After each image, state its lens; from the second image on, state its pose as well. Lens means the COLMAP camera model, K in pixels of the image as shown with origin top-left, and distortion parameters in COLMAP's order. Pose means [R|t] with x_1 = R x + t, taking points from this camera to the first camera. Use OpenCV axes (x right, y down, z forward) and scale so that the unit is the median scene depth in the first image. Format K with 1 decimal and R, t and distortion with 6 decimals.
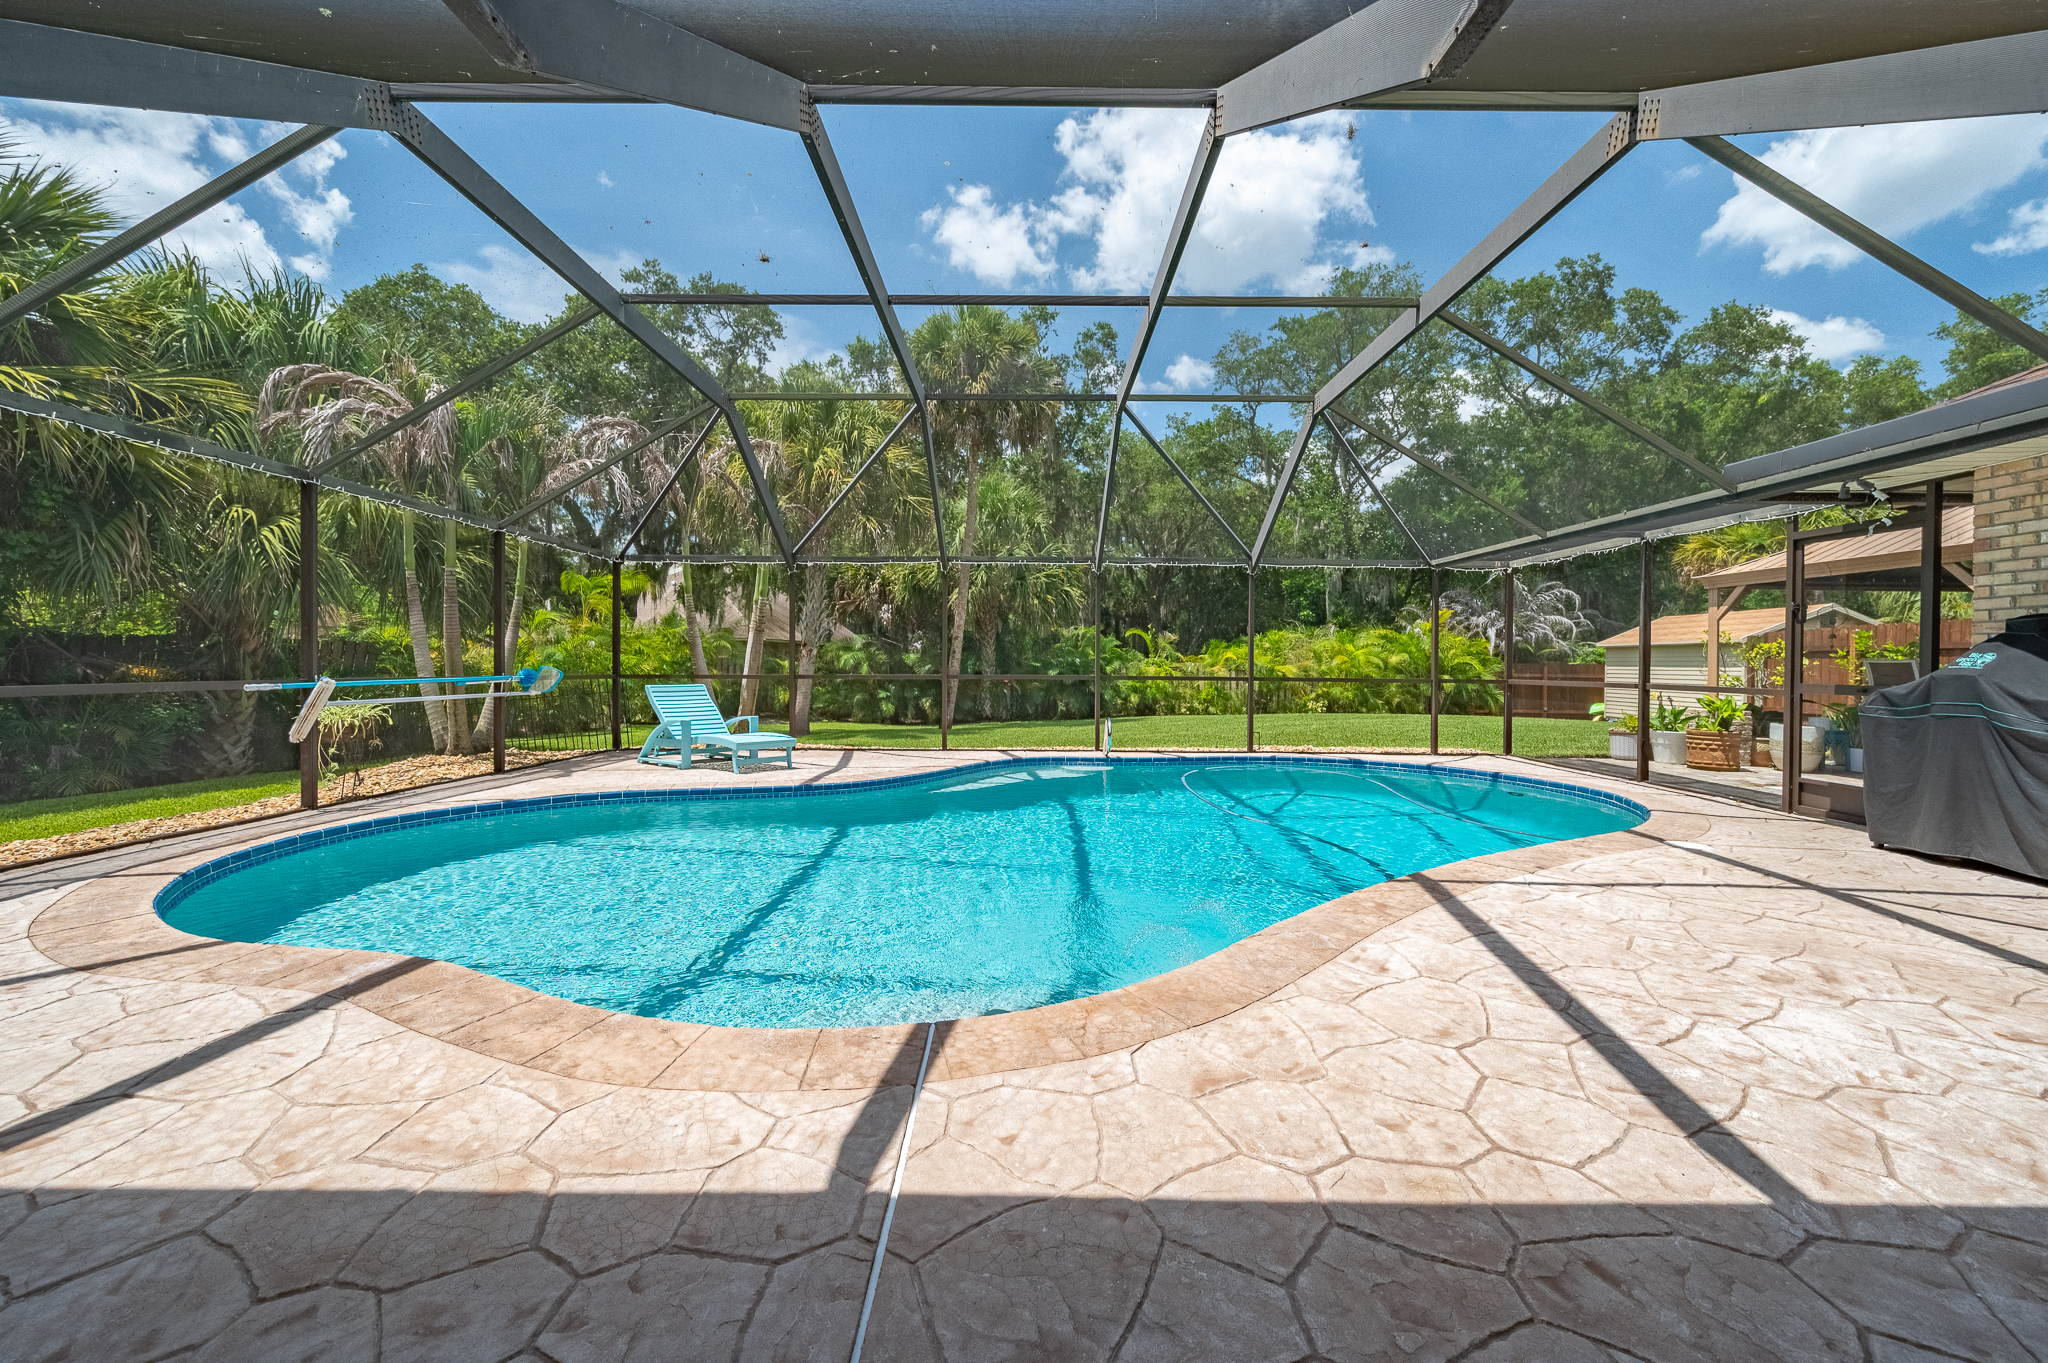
lens RADIAL K [[809.0, 0, 1033.5], [0, 809.0, 675.0], [0, 0, 1]] dist [-0.000442, 0.000445]
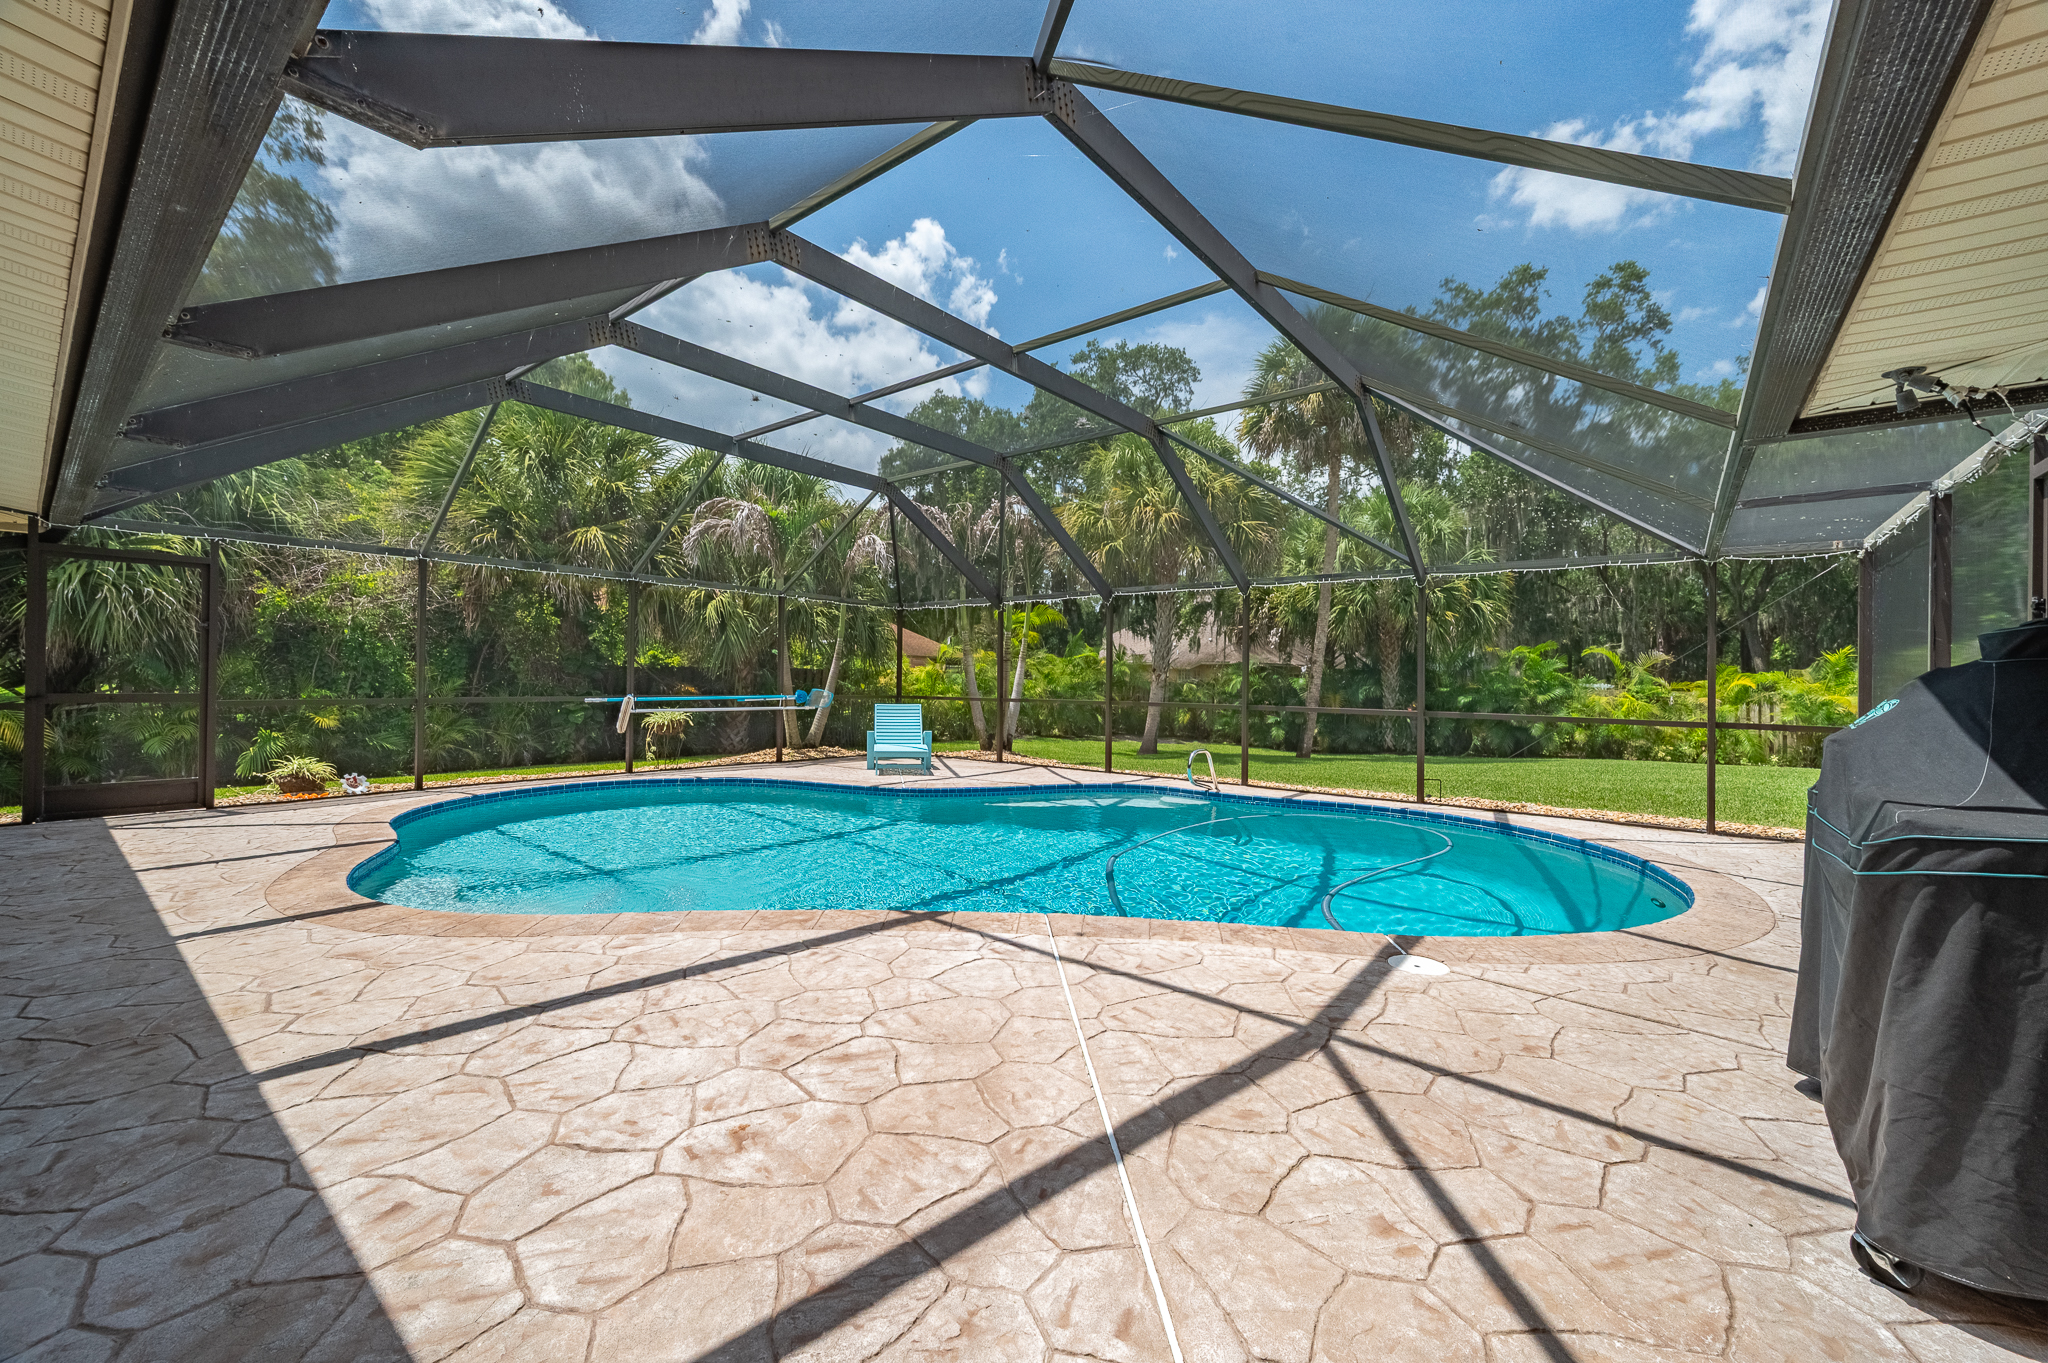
lens RADIAL K [[805.6, 0, 1032.1], [0, 805.6, 680.0], [0, 0, 1]] dist [0.005587, -0.000155]
pose [[0.783077, 0.005294, -0.621903, 0.498475], [-0.018156, 0.999732, -0.014351, -0.011984], [0.621660, 0.022529, 0.782963, 0.120117]]
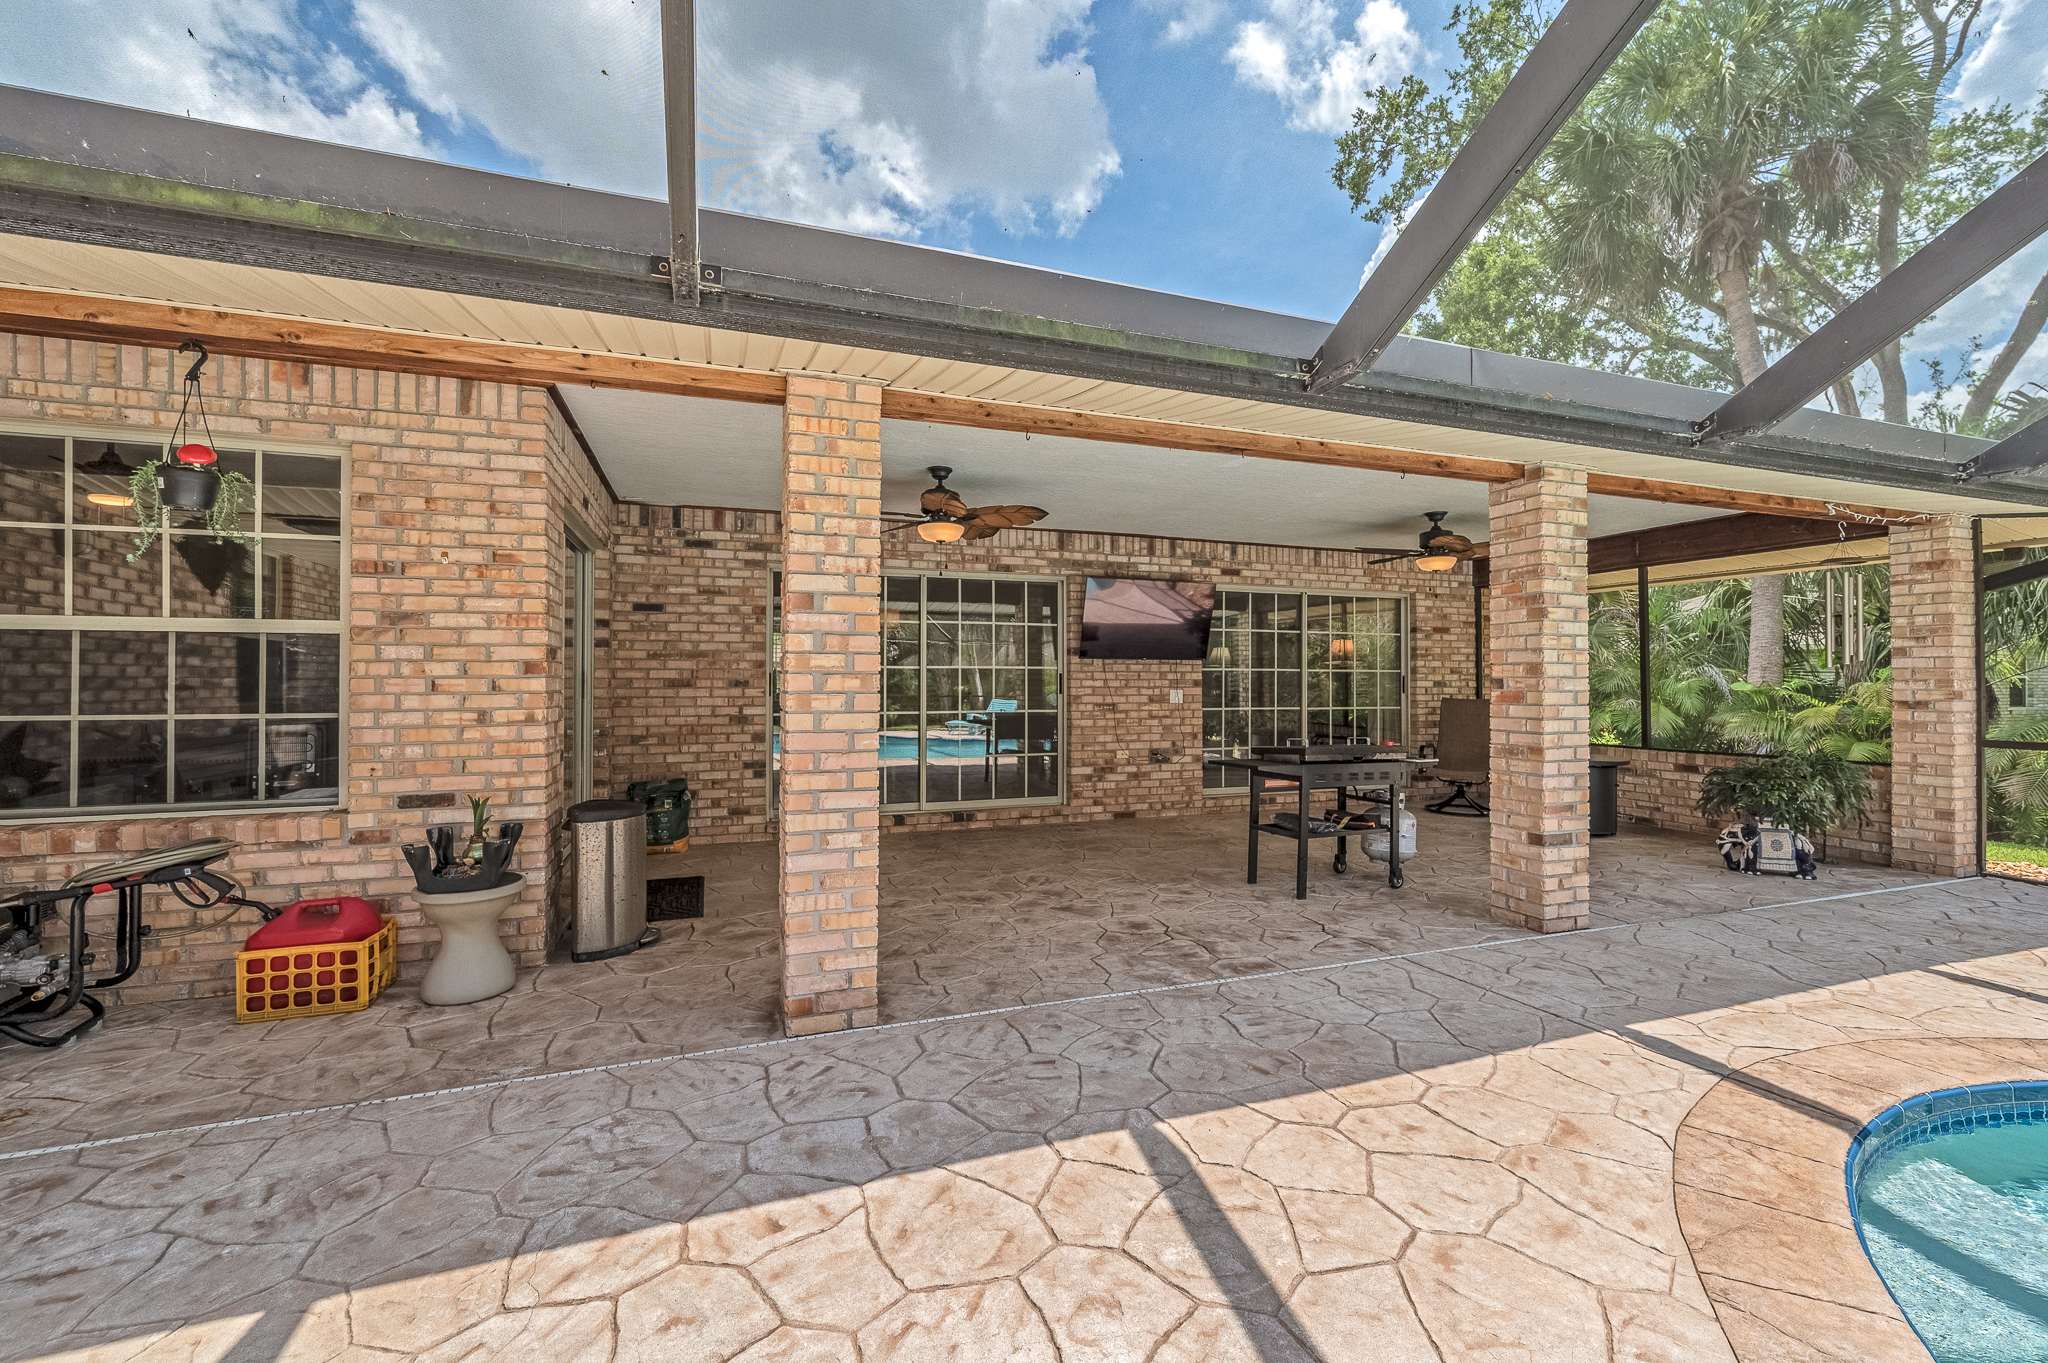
lens RADIAL K [[829.6, 0, 1033.2], [0, 829.6, 692.5], [0, 0, 1]] dist [-0.009060, 0.000095]
pose [[-0.941648, -0.006330, -0.336539, 0.272100], [-0.011080, 0.999864, 0.012197, -0.018569], [0.336416, 0.015214, -0.941590, 0.384486]]
